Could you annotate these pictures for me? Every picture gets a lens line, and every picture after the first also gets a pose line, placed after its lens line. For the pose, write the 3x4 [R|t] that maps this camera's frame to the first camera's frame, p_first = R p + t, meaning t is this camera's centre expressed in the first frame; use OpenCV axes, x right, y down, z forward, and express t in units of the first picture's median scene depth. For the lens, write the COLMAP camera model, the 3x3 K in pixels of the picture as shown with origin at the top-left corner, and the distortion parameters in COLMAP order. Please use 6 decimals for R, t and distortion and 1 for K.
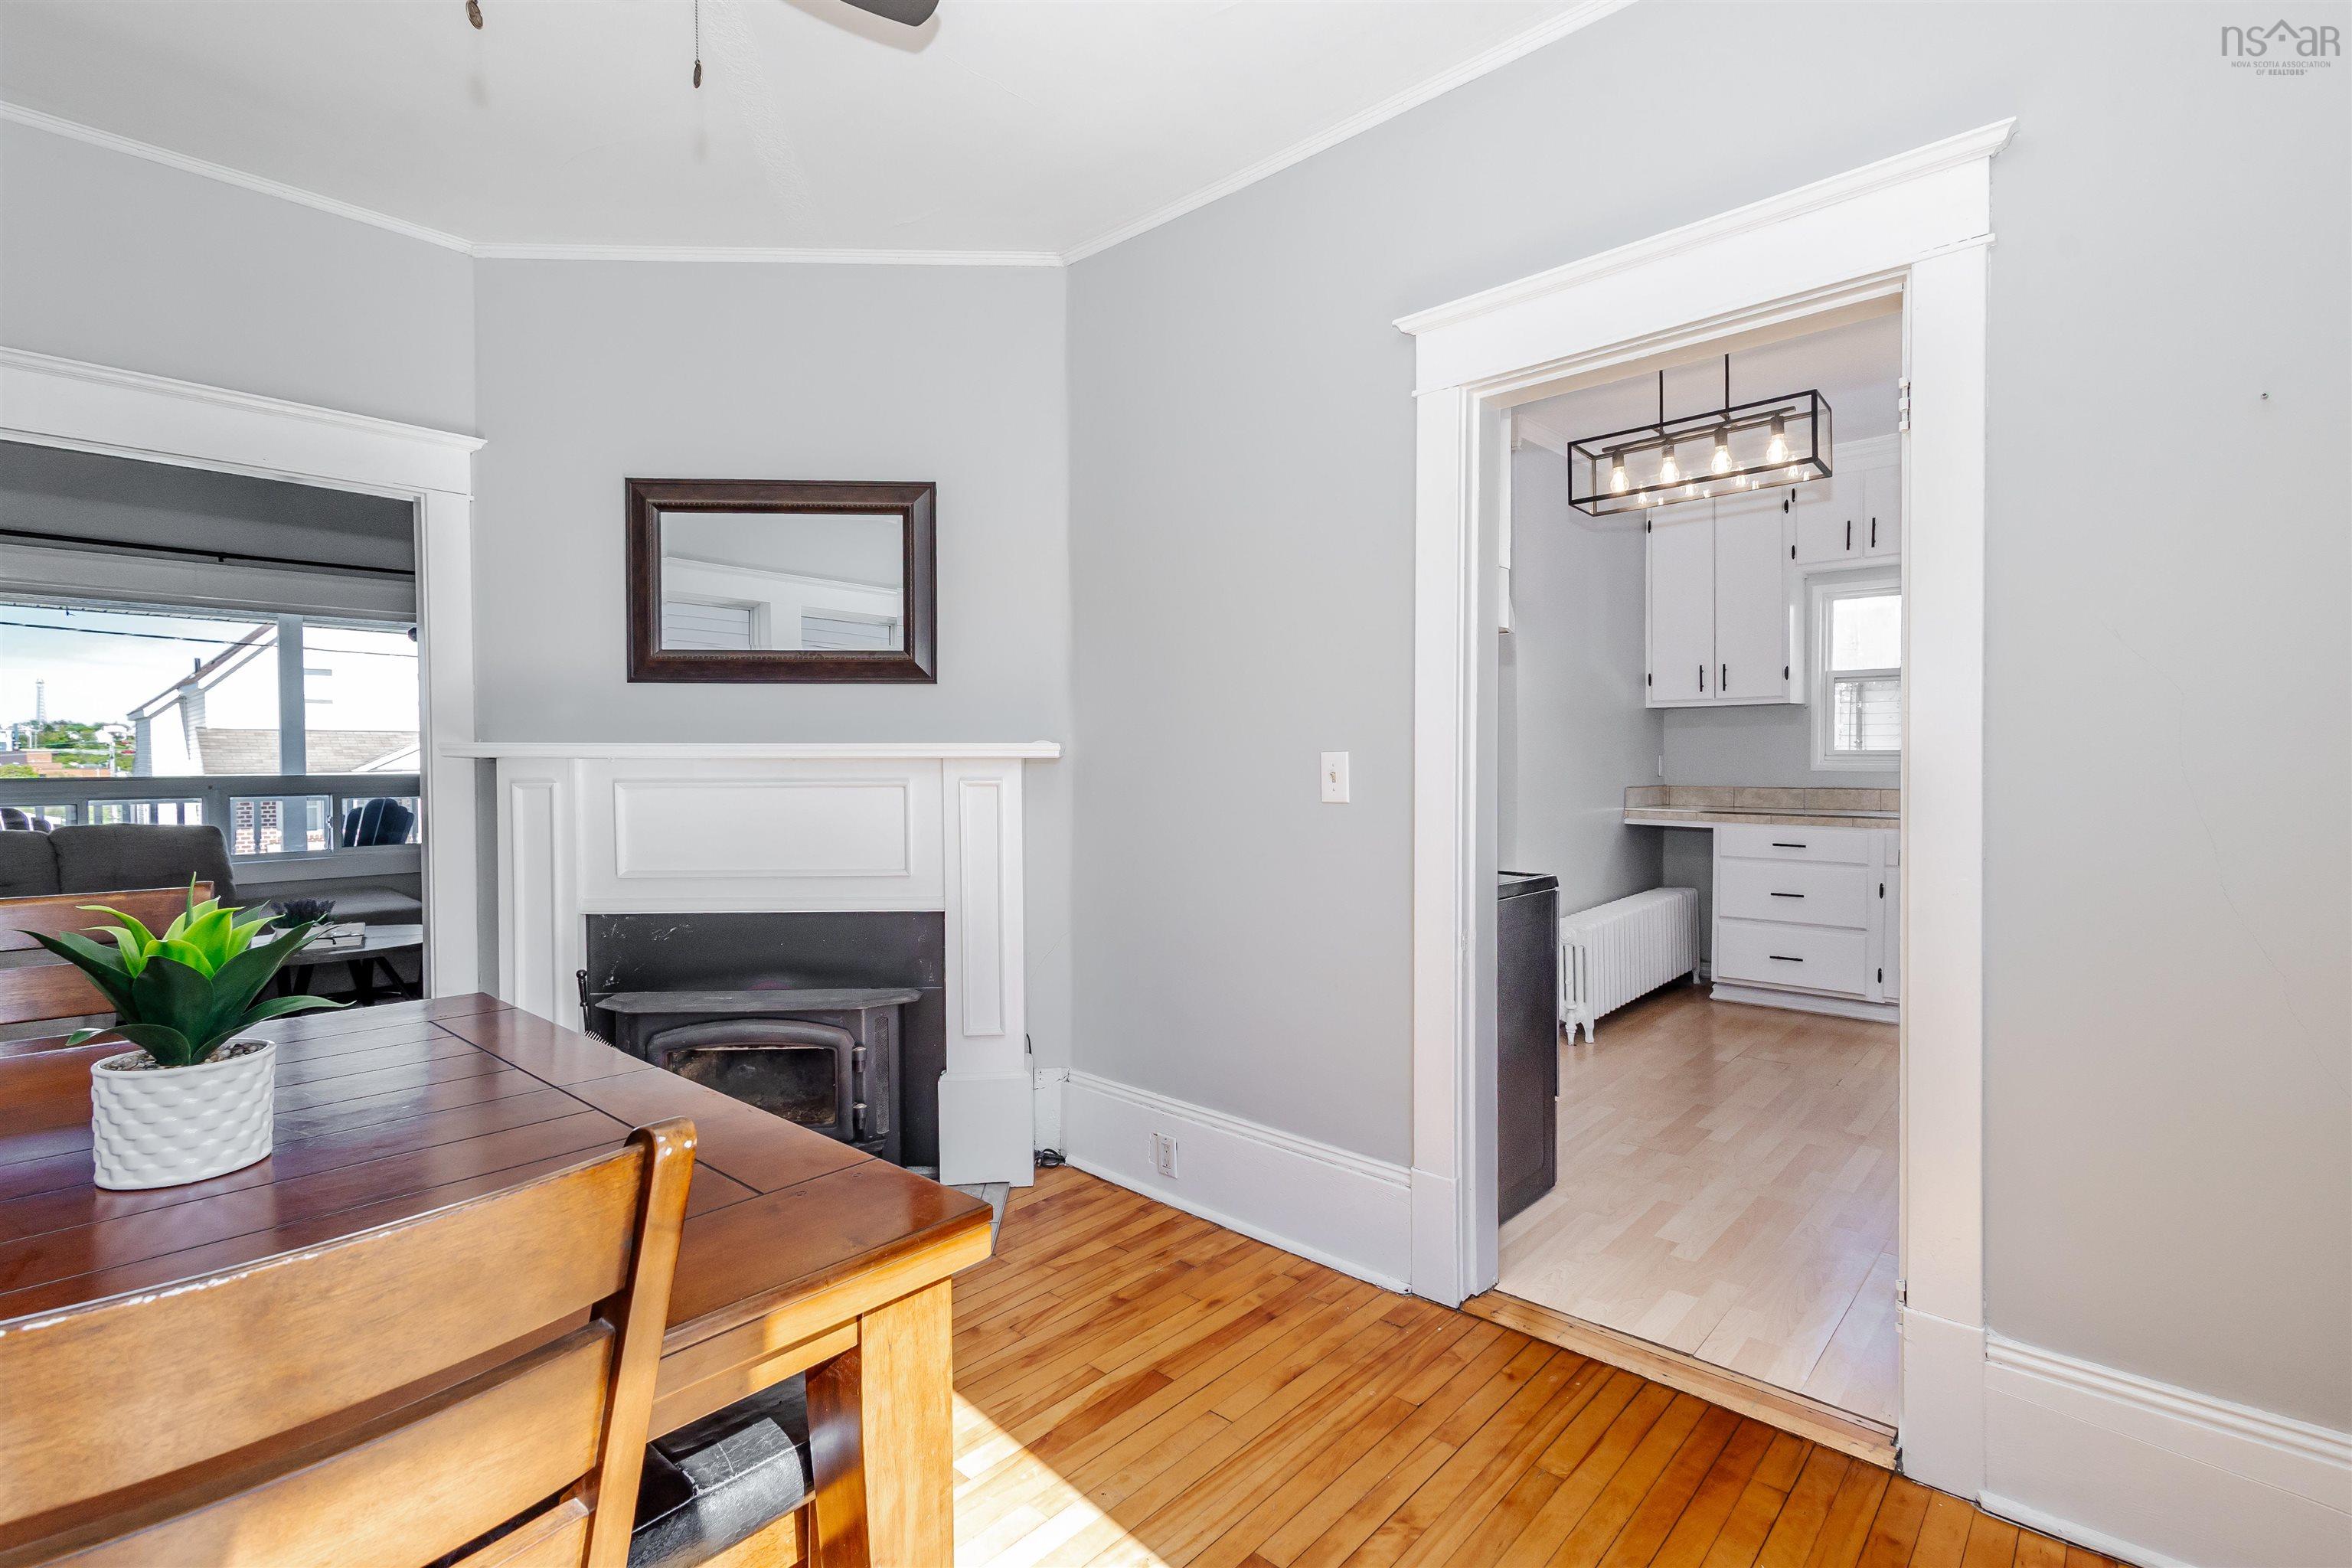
lens RADIAL K [[1081.4, 0, 1173.2], [0, 1081.4, 778.4], [0, 0, 1]] dist [0.003326, 0.000537]
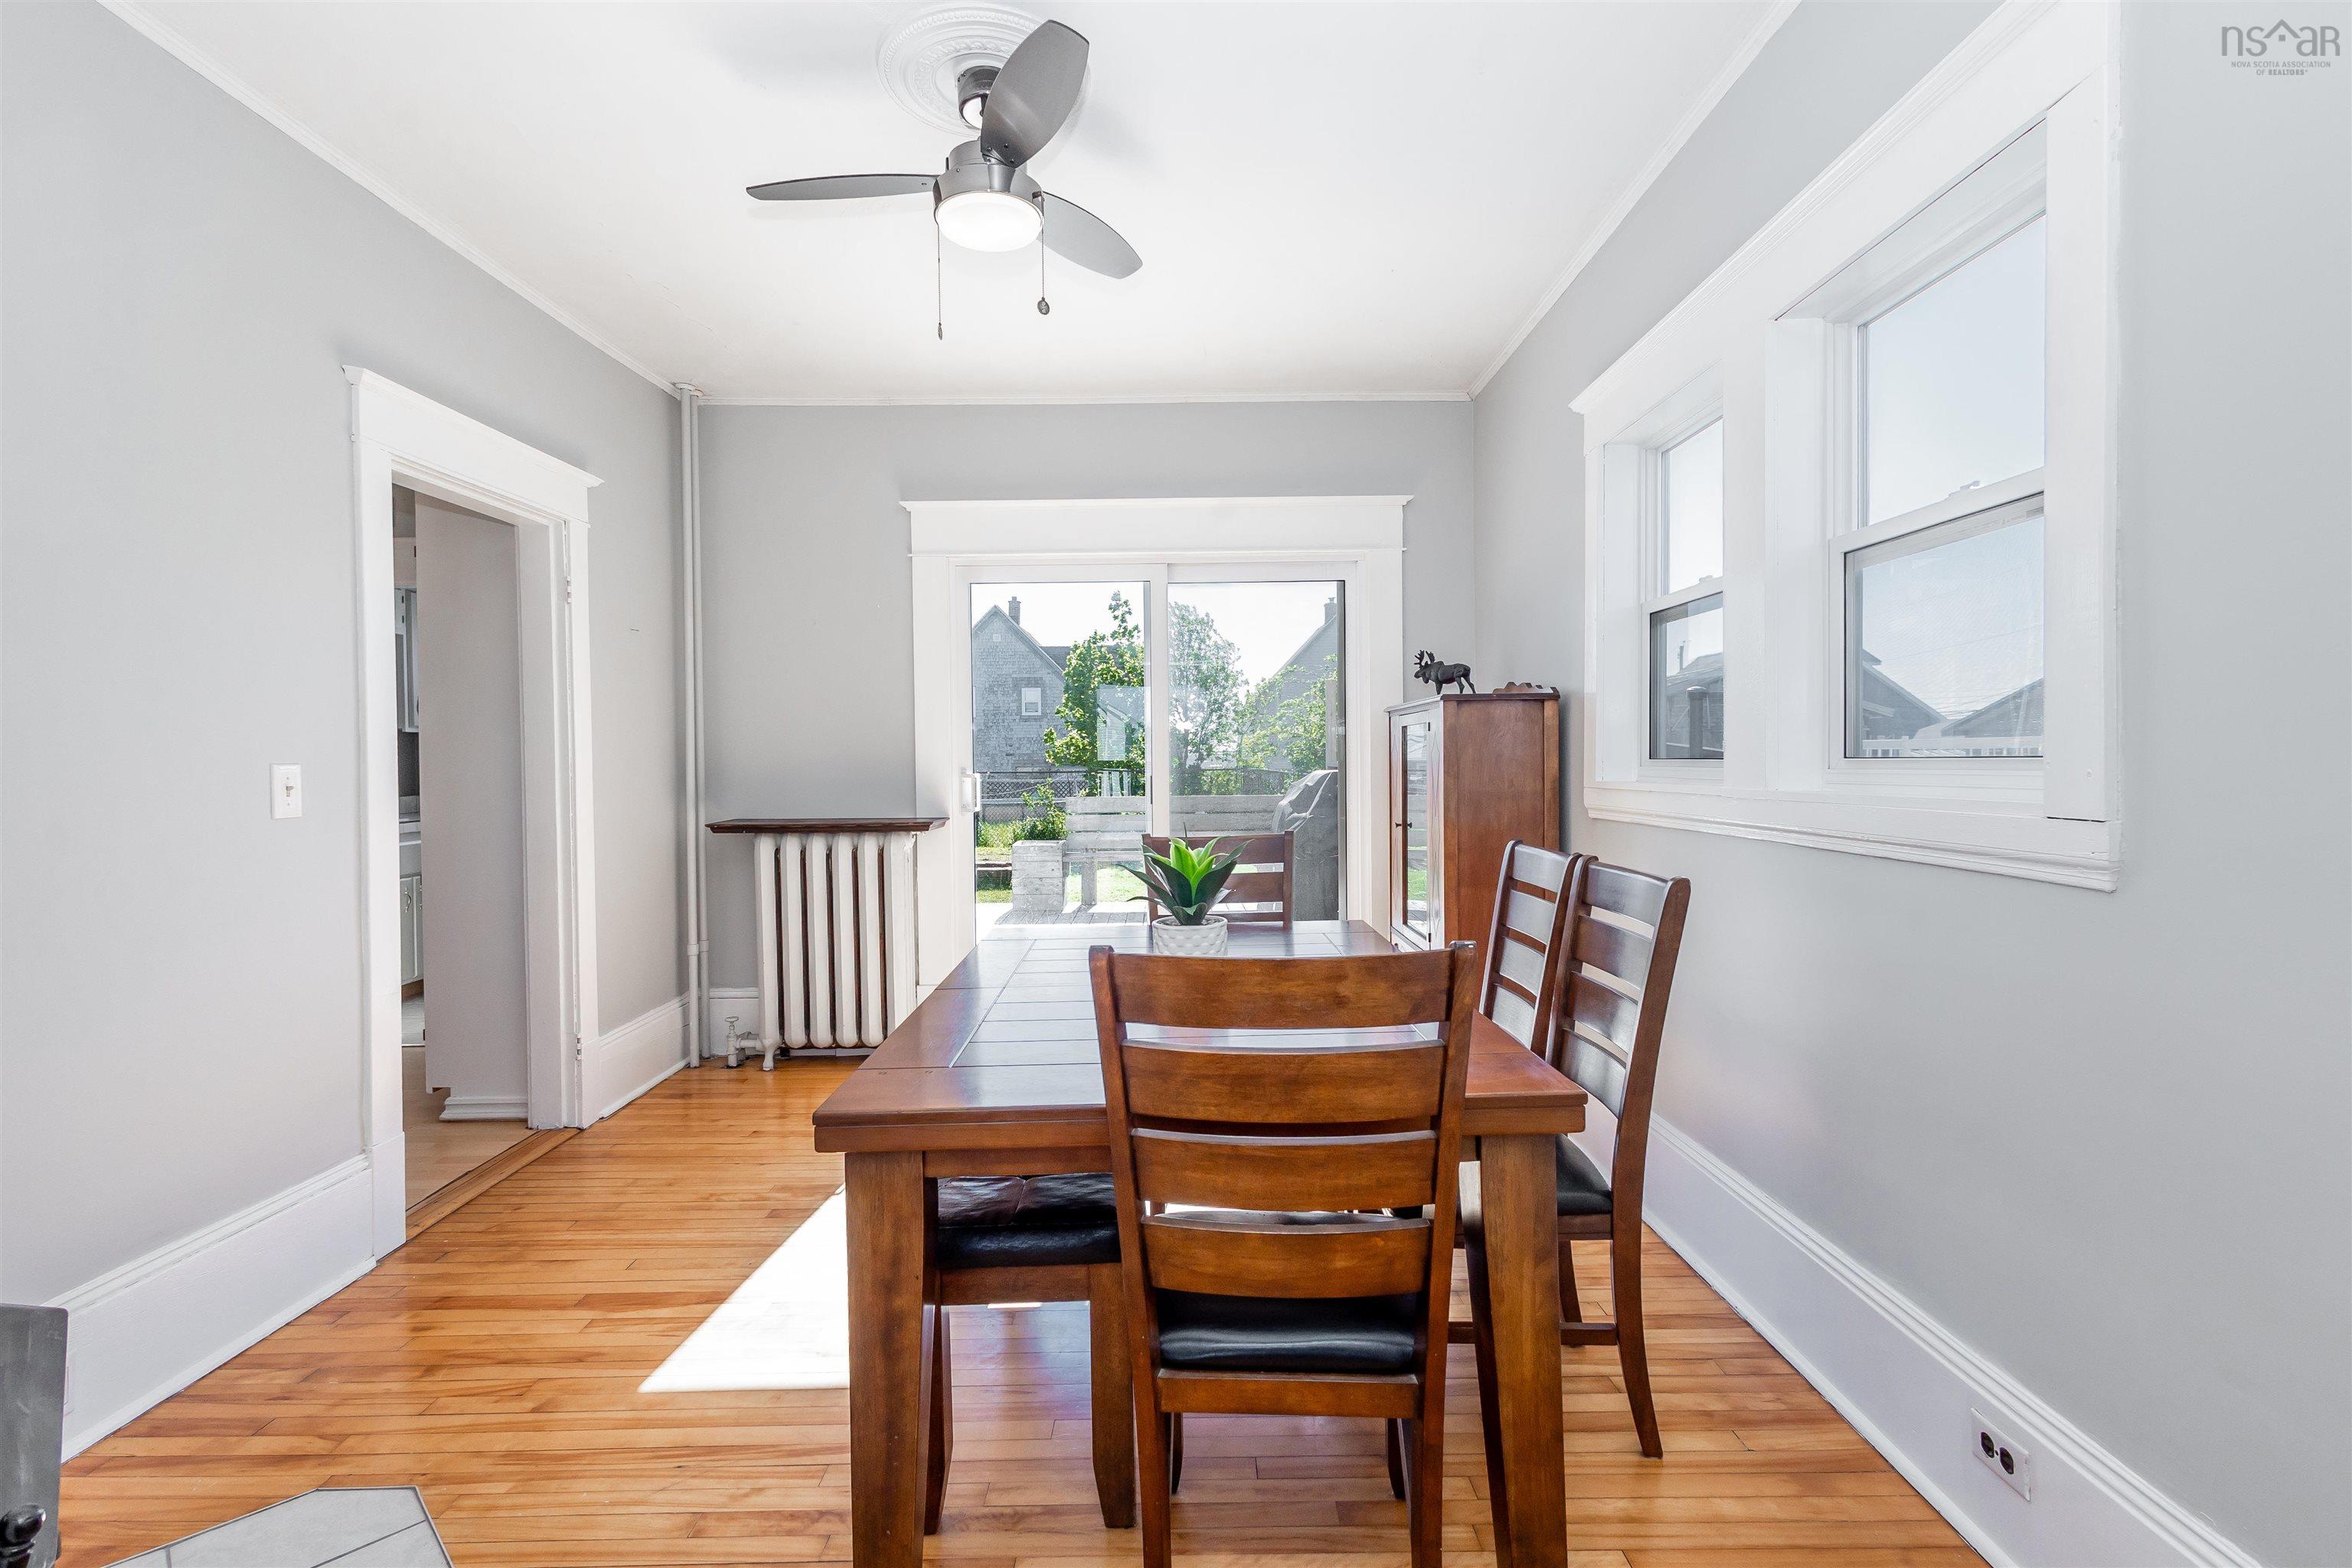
lens RADIAL K [[1081.4, 0, 1170.7], [0, 1081.4, 782.6], [0, 0, 1]] dist [0.003326, 0.000537]
pose [[-0.678617, -0.010922, 0.734411, -1.018811], [0.013727, 0.999526, 0.027549, -0.023149], [-0.734364, 0.028777, -0.678146, 1.033155]]
